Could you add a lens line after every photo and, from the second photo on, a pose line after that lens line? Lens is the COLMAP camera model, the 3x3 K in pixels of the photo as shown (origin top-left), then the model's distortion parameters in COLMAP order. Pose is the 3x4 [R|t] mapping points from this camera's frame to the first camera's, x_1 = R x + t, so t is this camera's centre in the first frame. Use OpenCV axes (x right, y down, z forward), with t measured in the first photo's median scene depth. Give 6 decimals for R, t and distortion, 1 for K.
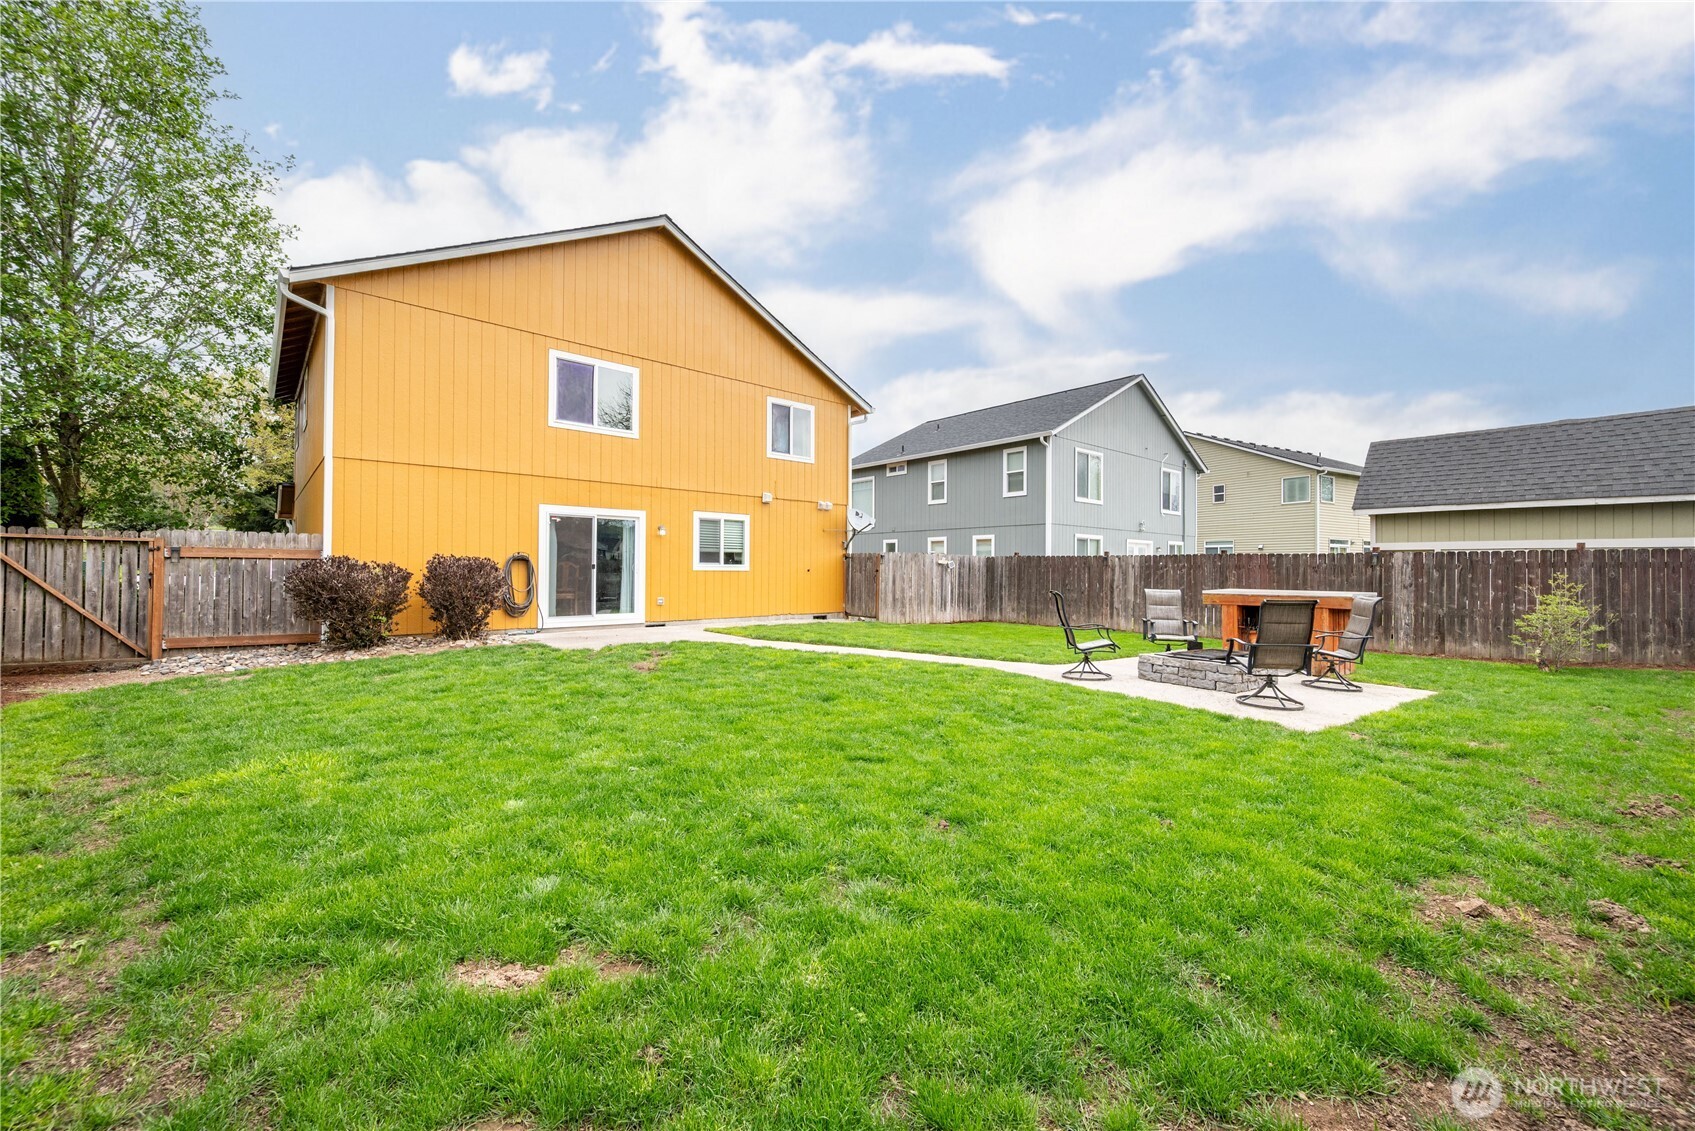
lens RADIAL K [[670.3, 0, 847.5], [0, 670.3, 565.5], [0, 0, 1]] dist [-0.001001, -0.000123]
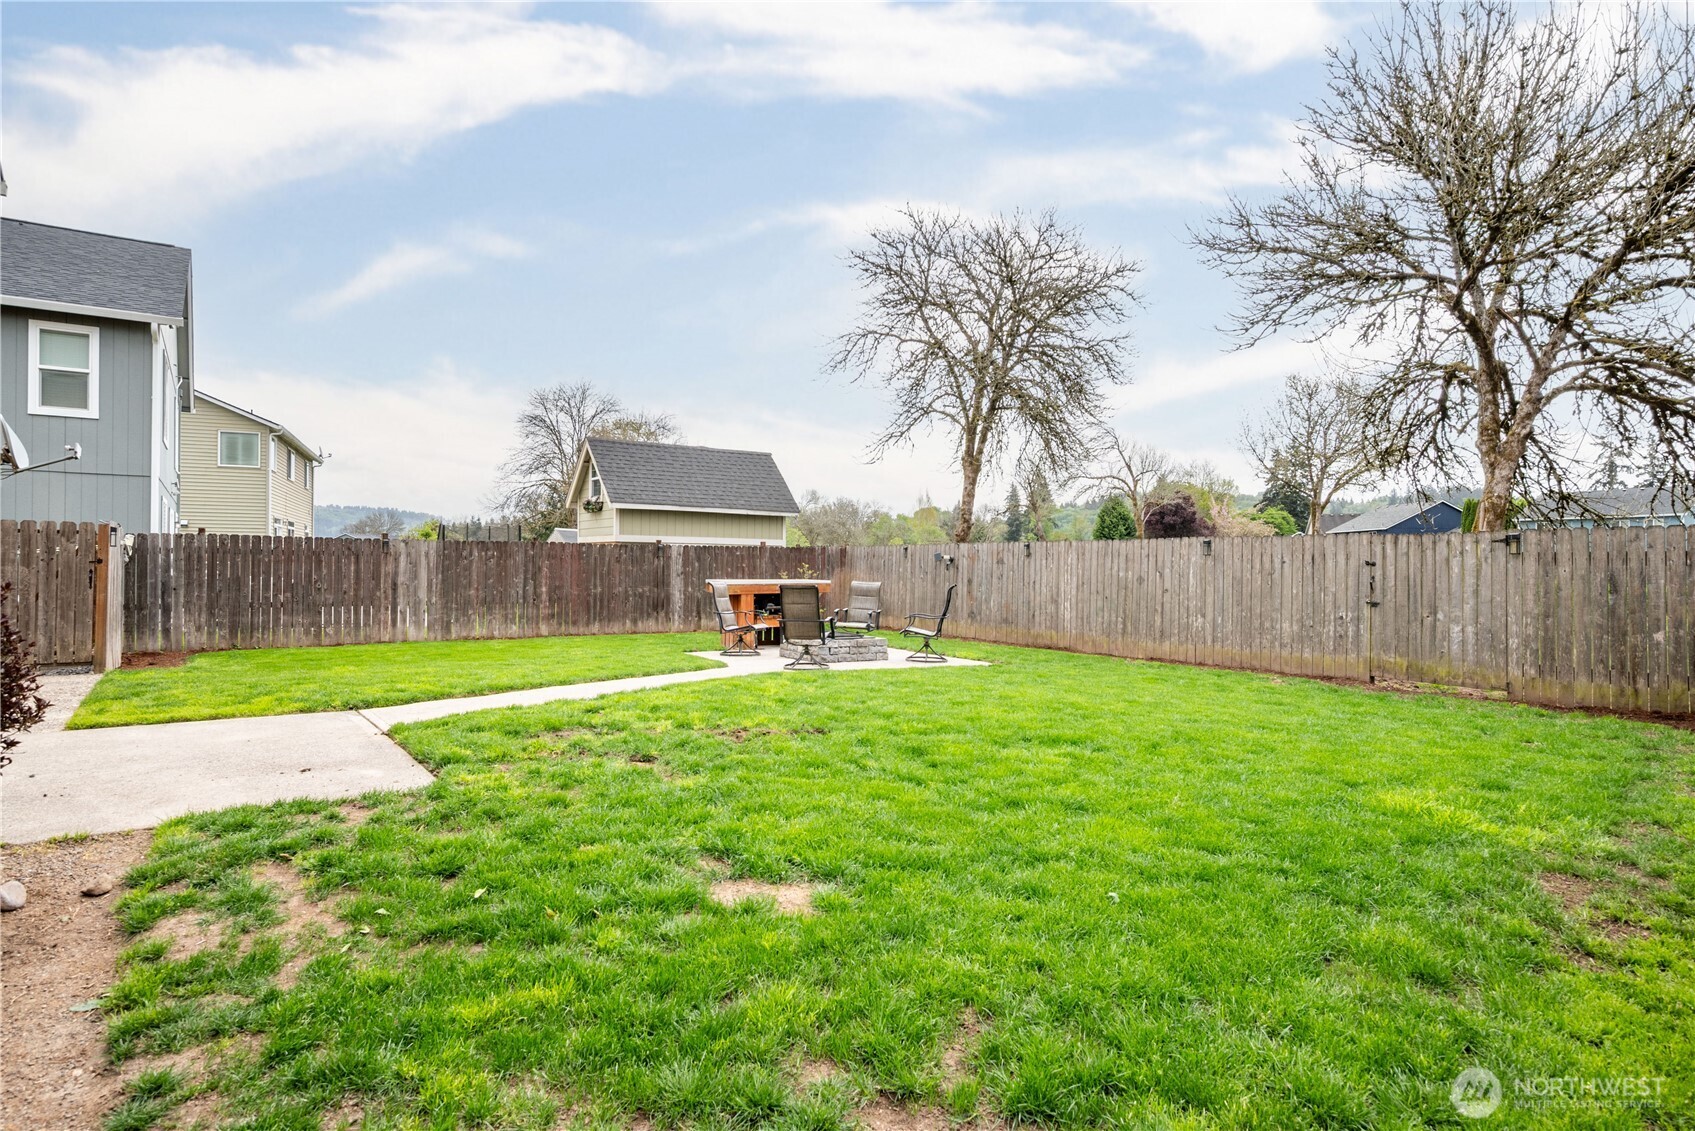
lens RADIAL K [[908.0, 0, 847.5], [0, 908.0, 565.5], [0, 0, 1]] dist [-0.001340, -0.000295]
pose [[0.085512, -0.007559, 0.996308, -0.527894], [-0.013864, 0.999865, 0.008775, -0.001849], [-0.996241, -0.014563, 0.085396, 0.429413]]
